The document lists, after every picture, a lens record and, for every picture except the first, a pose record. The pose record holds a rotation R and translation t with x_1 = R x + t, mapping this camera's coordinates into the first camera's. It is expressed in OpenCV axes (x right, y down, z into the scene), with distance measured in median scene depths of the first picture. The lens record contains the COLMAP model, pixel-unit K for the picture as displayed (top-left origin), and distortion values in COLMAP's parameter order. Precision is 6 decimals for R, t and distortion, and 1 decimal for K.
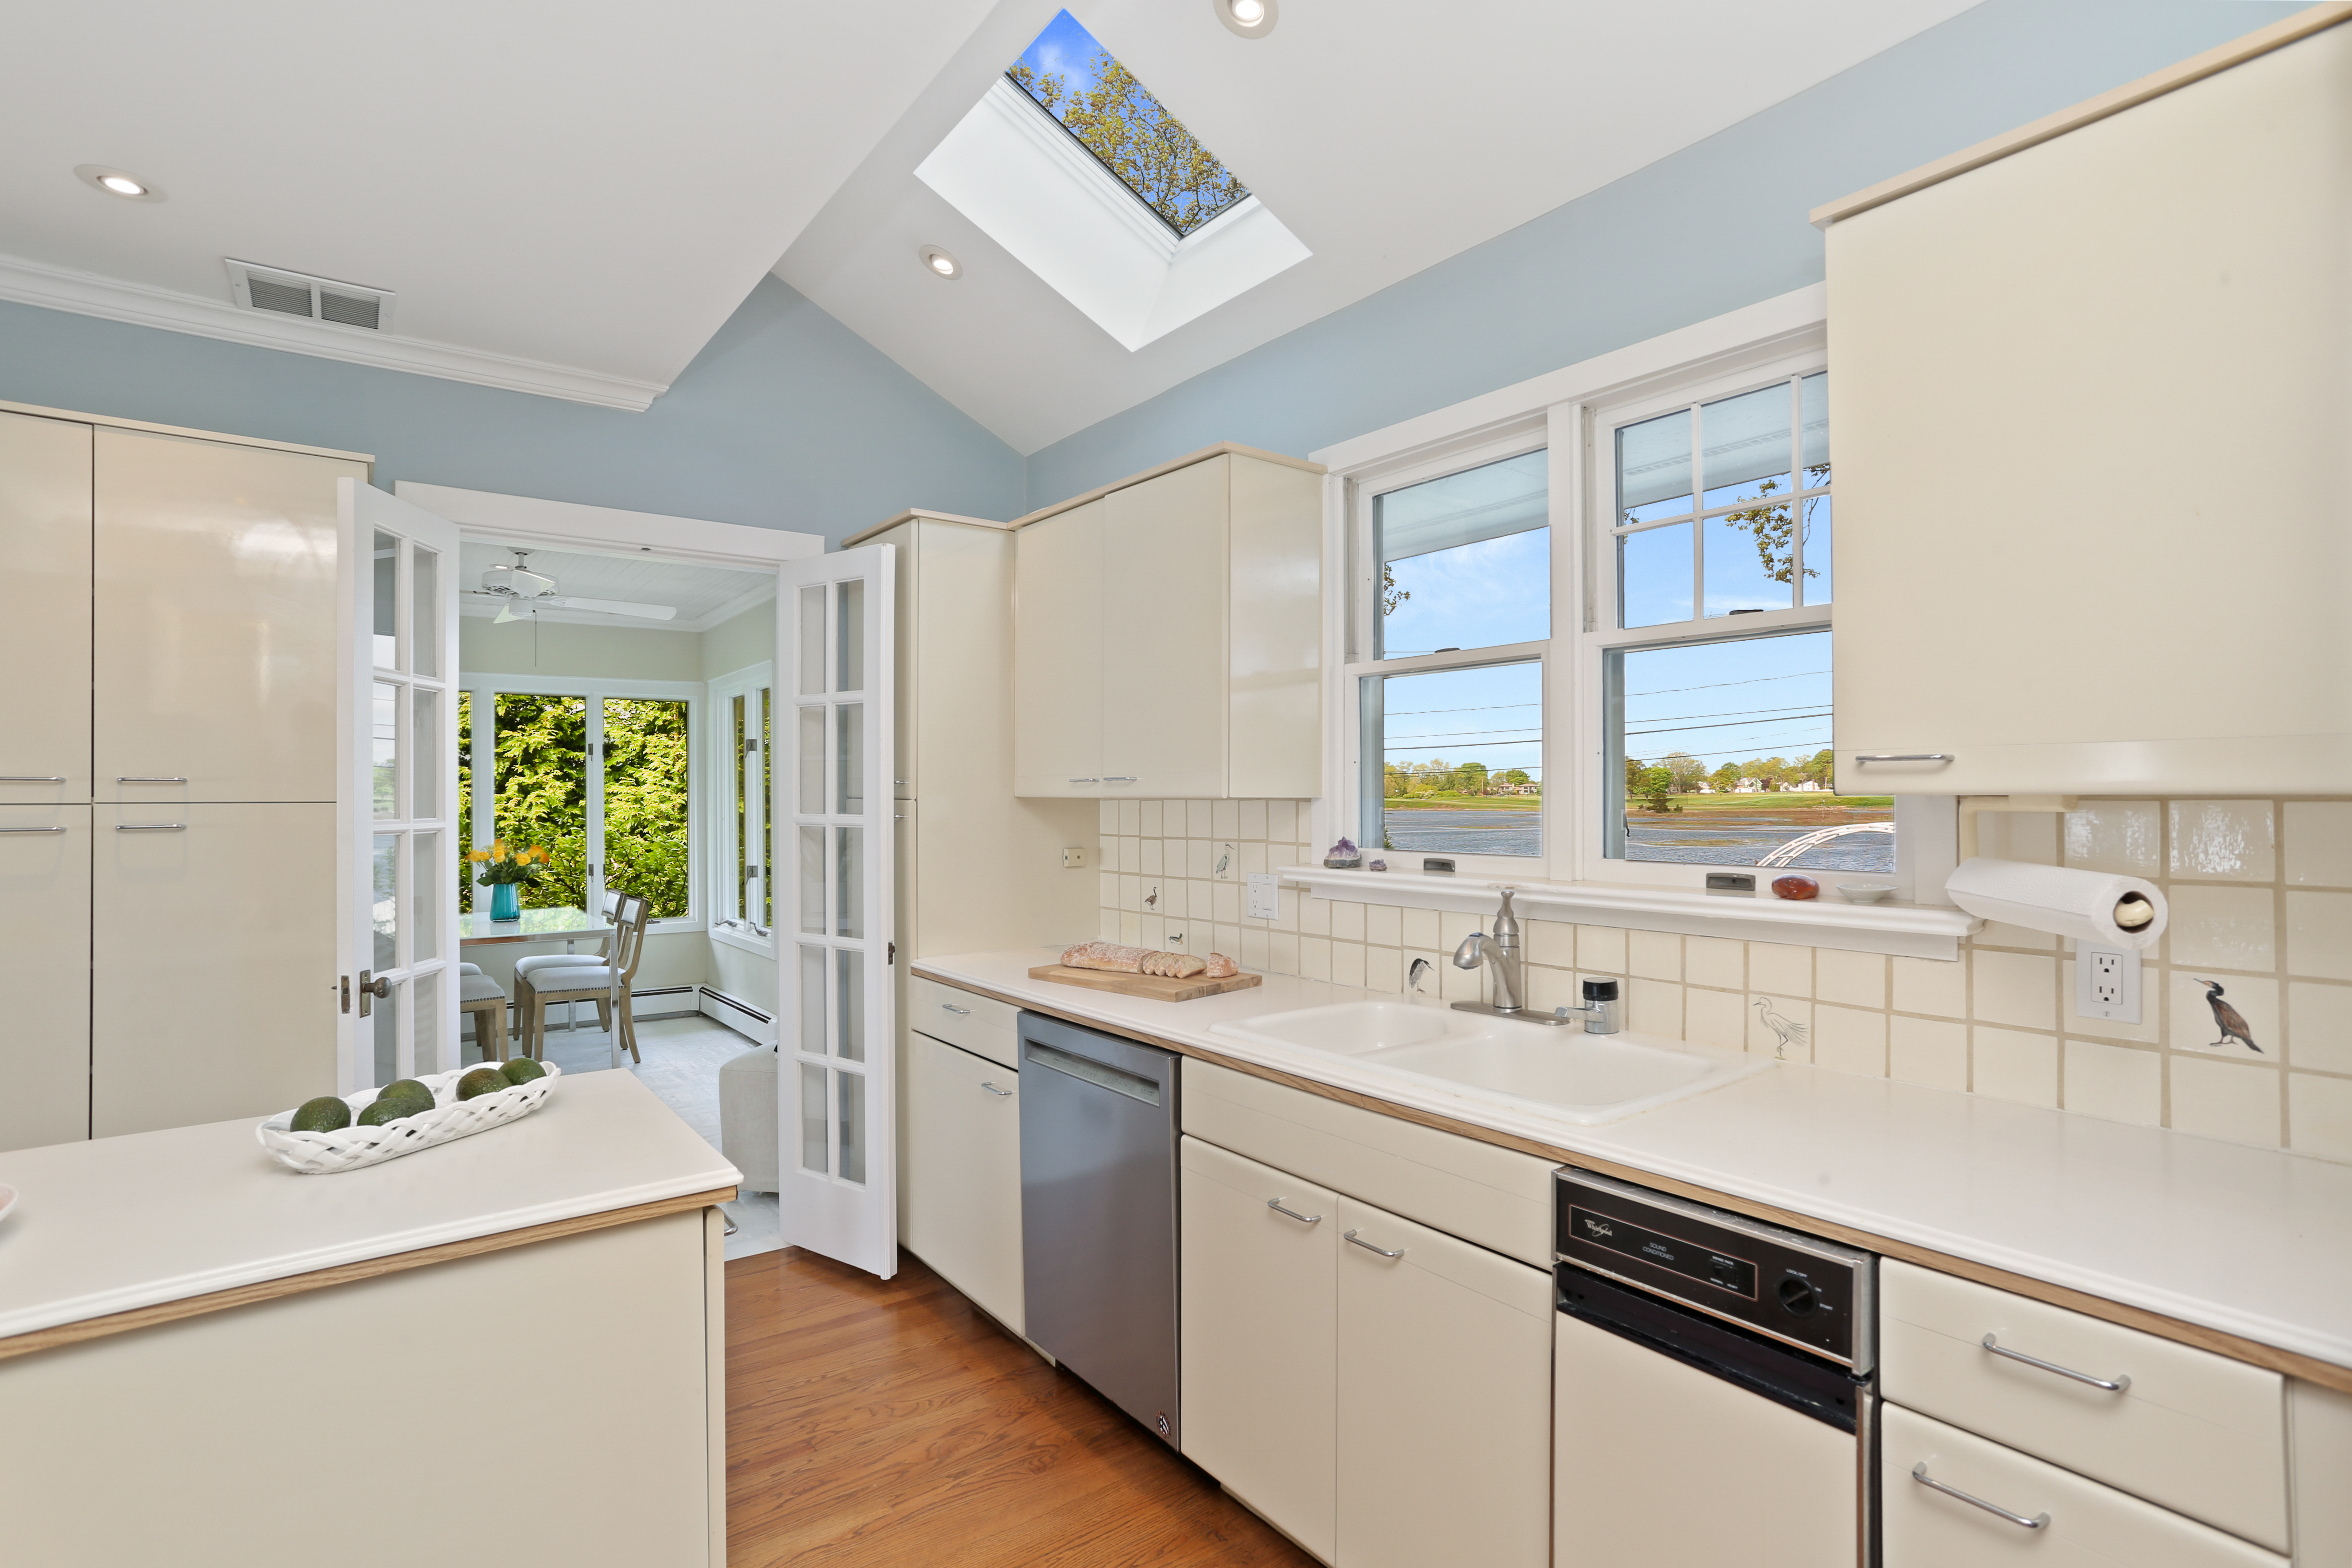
lens RADIAL K [[1143.3, 0, 1165.9], [0, 1143.3, 803.9], [0, 0, 1]] dist [-0.018431, 0.009649]
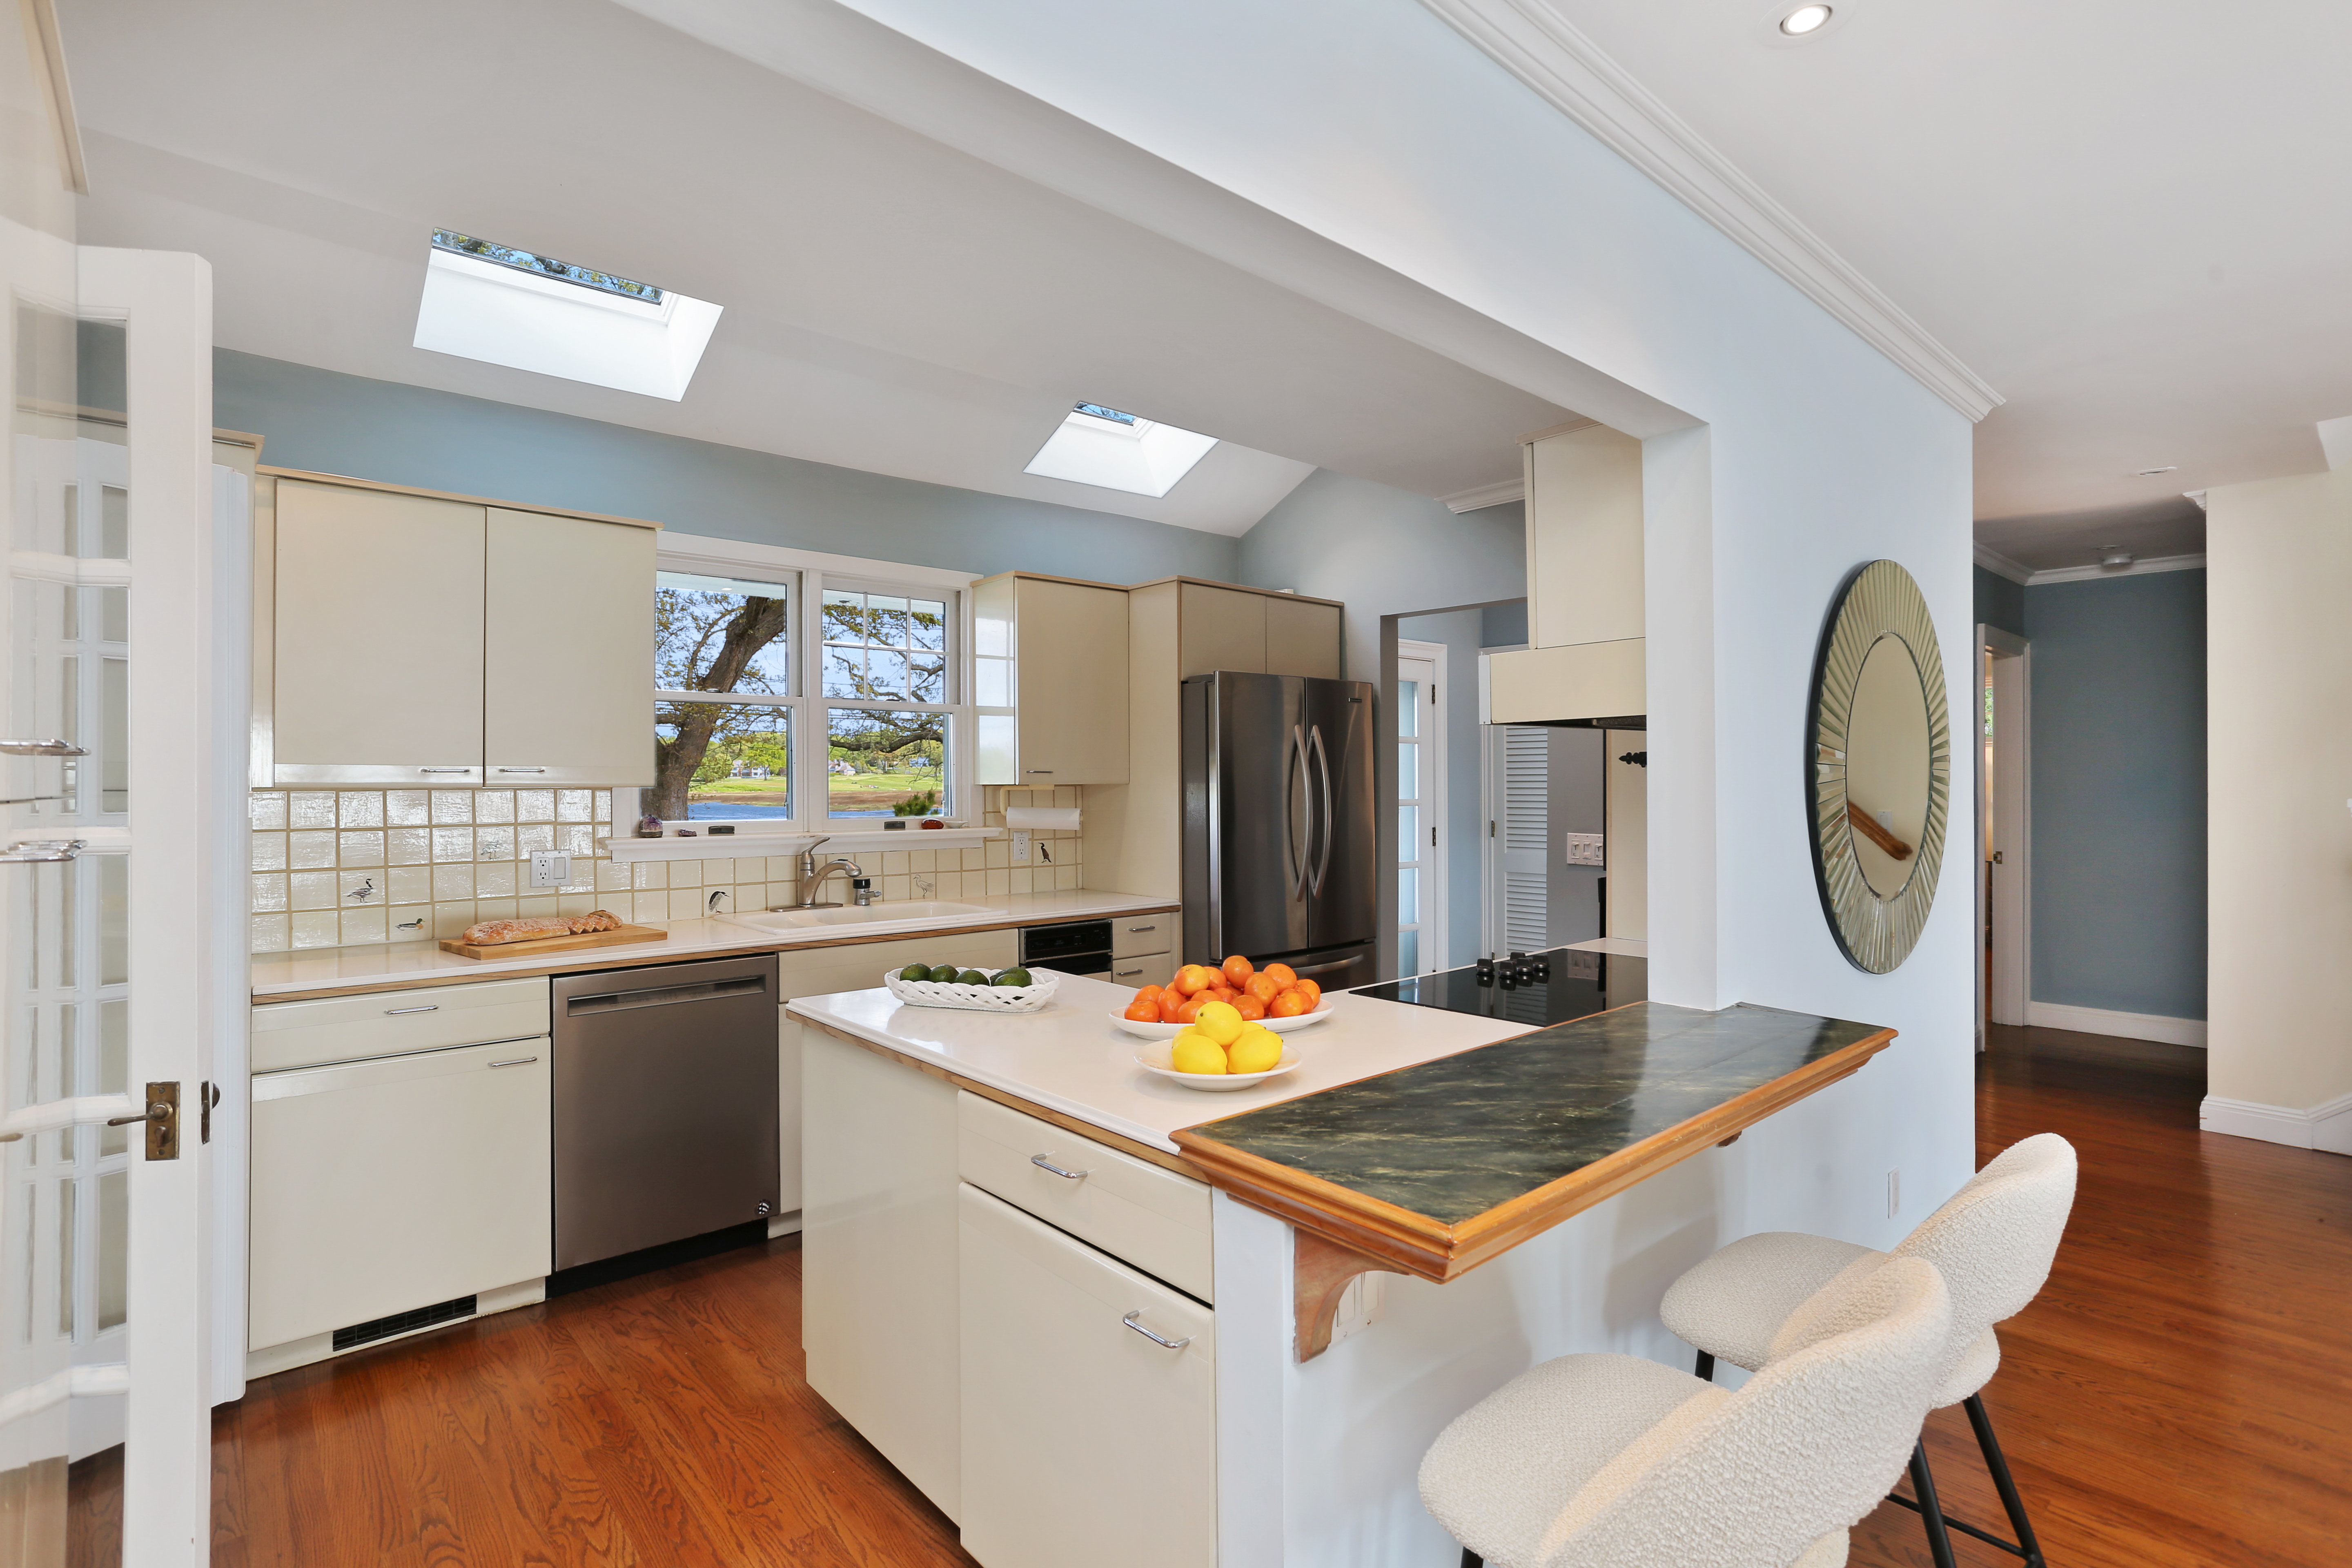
lens RADIAL K [[1143.3, 0, 1172.2], [0, 1143.3, 781.6], [0, 0, 1]] dist [-0.018431, 0.009649]
pose [[-0.069332, 0.003165, 0.997589, -1.330639], [0.009488, 0.999952, -0.002513, -0.001461], [-0.997548, 0.009291, -0.069359, 0.498278]]
